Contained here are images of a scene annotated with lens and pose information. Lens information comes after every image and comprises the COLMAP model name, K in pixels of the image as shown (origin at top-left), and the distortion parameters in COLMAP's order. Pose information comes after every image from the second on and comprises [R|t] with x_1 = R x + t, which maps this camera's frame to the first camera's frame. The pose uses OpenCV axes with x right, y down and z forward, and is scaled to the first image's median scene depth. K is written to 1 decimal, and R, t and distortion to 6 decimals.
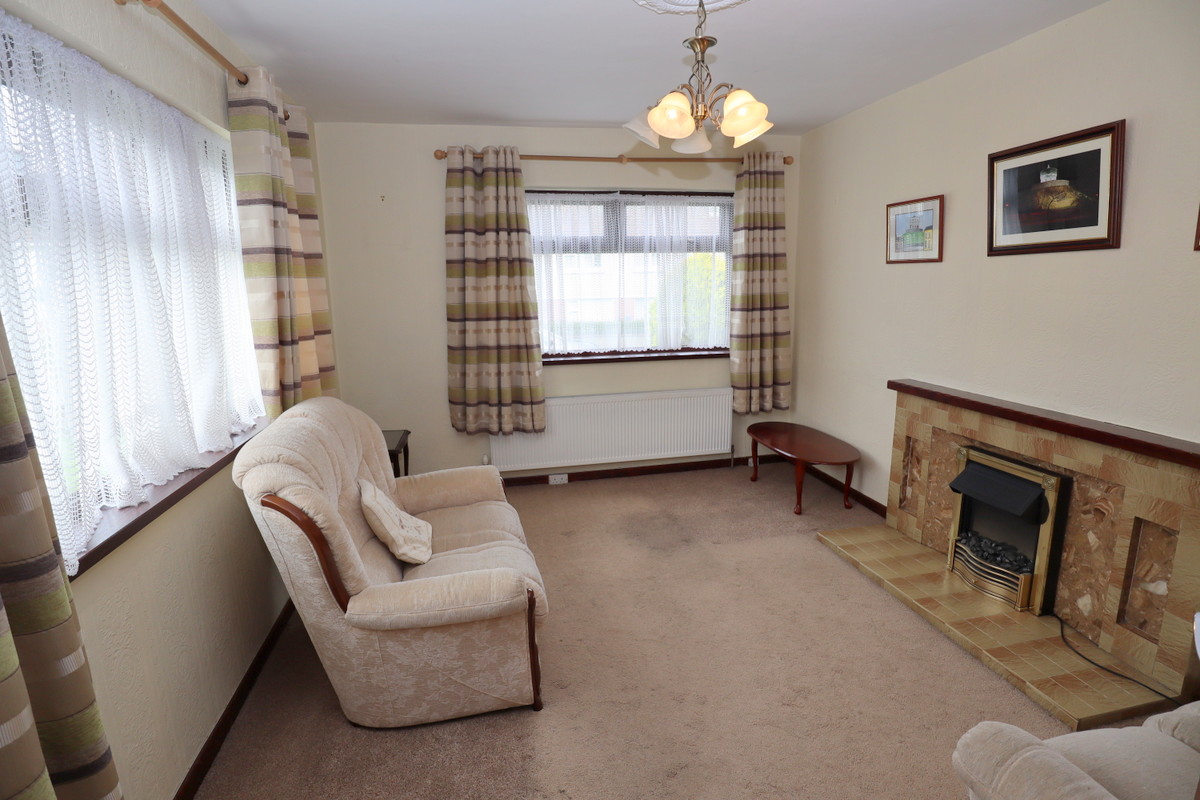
lens RADIAL K [[605.4, 0, 600.0], [0, 605.4, 400.0], [0, 0, 1]] dist [-0.049769, 0.014539]
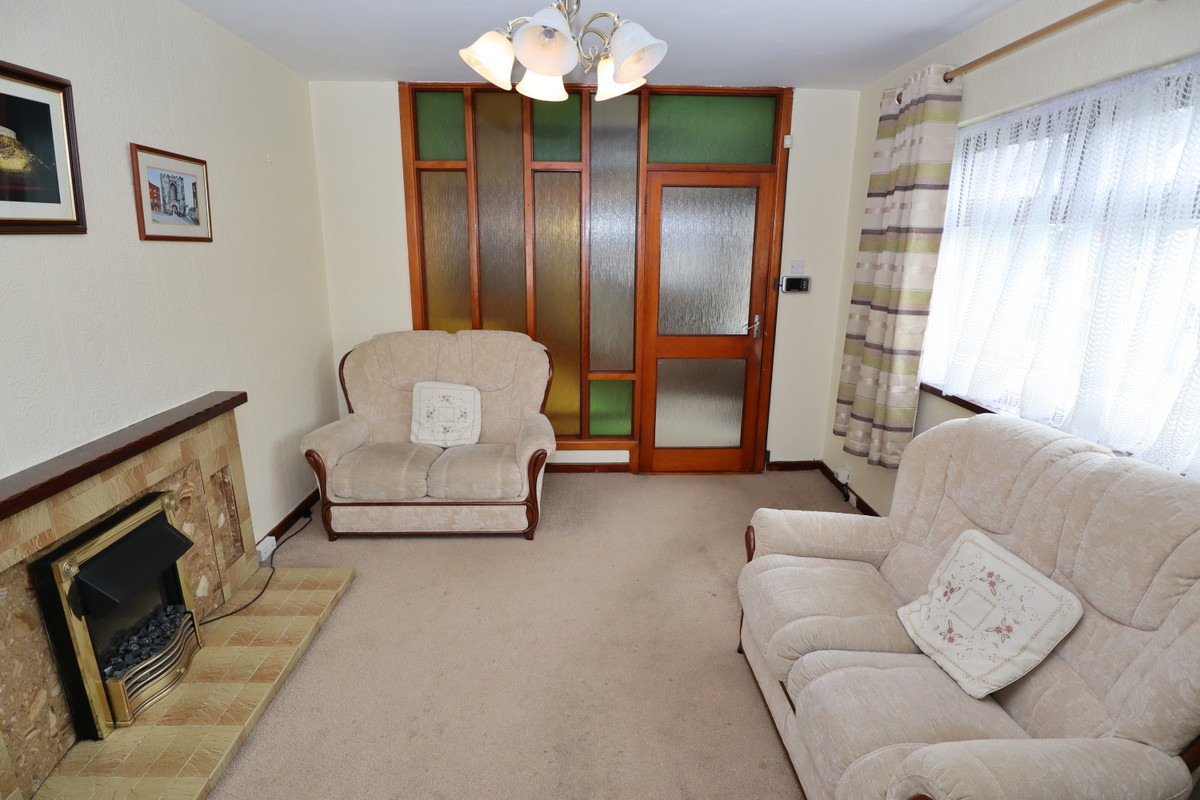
lens RADIAL K [[605.4, 0, 600.0], [0, 605.4, 400.0], [0, 0, 1]] dist [-0.049769, 0.014539]
pose [[-0.981031, -0.036052, 0.190470, -0.031872], [0.052072, 0.897436, 0.438062, -0.365523], [-0.186728, 0.439670, -0.878535, 1.669809]]
